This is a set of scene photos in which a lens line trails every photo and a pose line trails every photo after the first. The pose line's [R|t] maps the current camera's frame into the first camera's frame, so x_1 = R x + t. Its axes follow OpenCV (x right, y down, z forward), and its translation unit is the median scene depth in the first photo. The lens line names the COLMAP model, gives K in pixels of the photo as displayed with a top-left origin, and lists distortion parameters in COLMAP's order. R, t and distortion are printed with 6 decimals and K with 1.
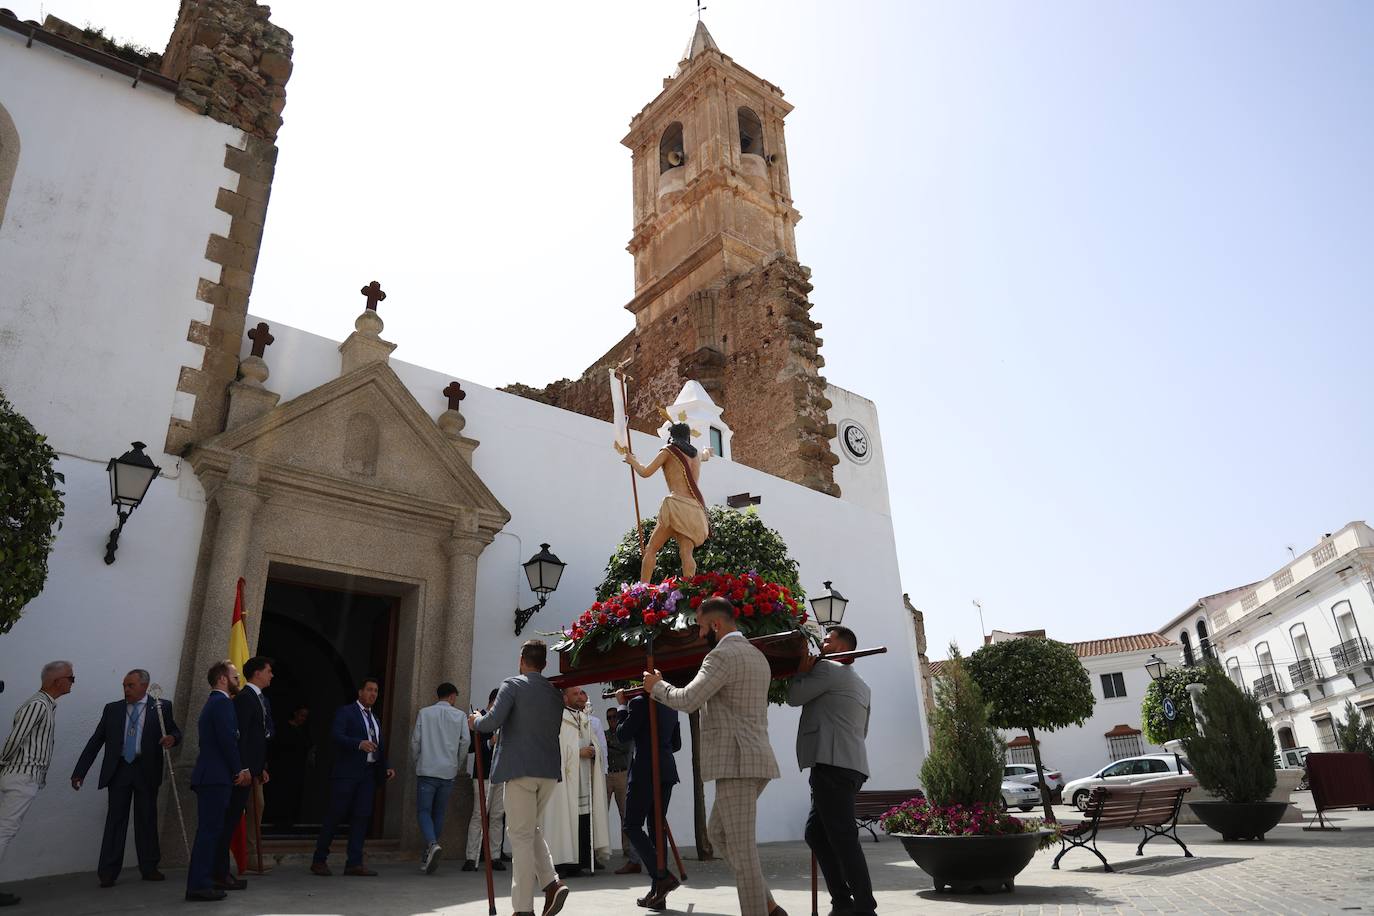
lens RADIAL K [[979.8, 0, 709.8], [0, 979.8, 464.5], [0, 0, 1]] dist [-0.091622, 0.076806]
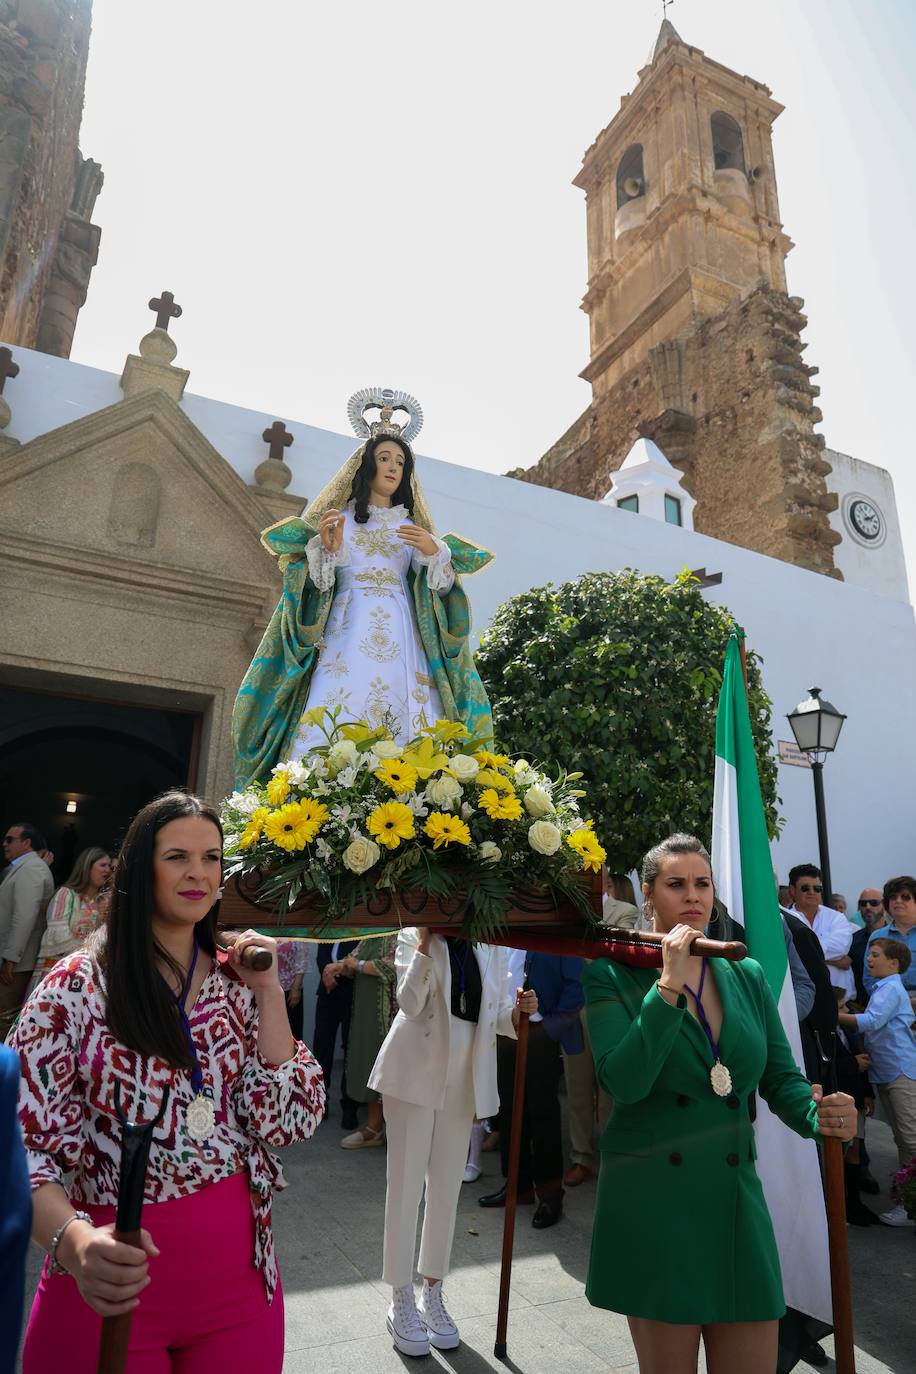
lens RADIAL K [[979.8, 0, 458.0], [0, 979.8, 687.0], [0, 0, 1]] dist [-0.091622, 0.076806]
pose [[0.967856, -0.006245, -0.251429, 0.026896], [0.033321, 0.994063, 0.103576, 0.021824], [0.249289, -0.108625, 0.962318, 0.154769]]
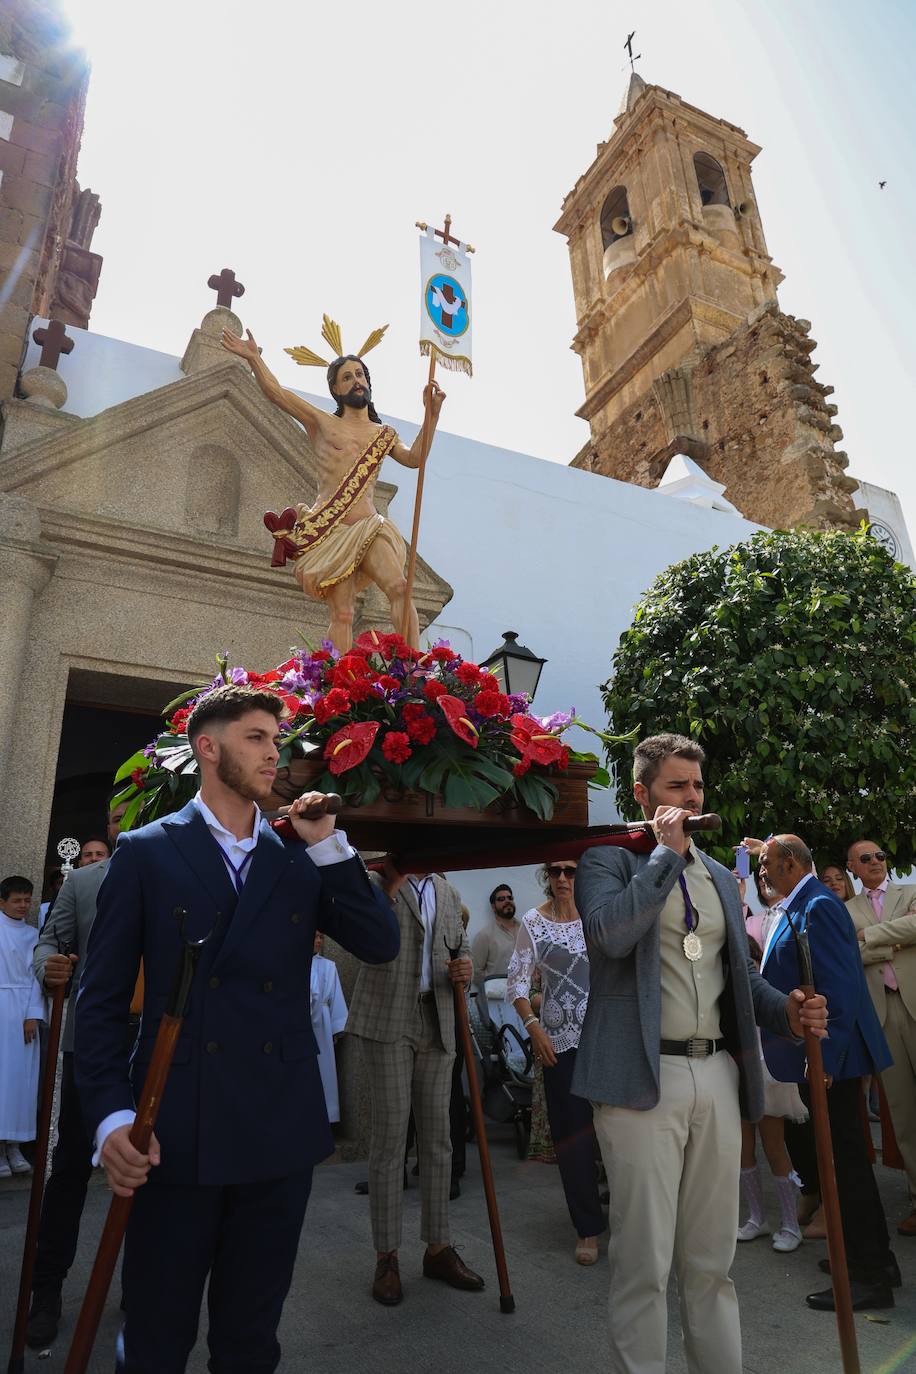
lens RADIAL K [[979.8, 0, 458.0], [0, 979.8, 687.0], [0, 0, 1]] dist [-0.091622, 0.076806]
pose [[0.976041, -0.069976, -0.206027, -0.035639], [0.078342, 0.996390, 0.032719, 0.045346], [0.202993, -0.048076, 0.977999, 0.180898]]
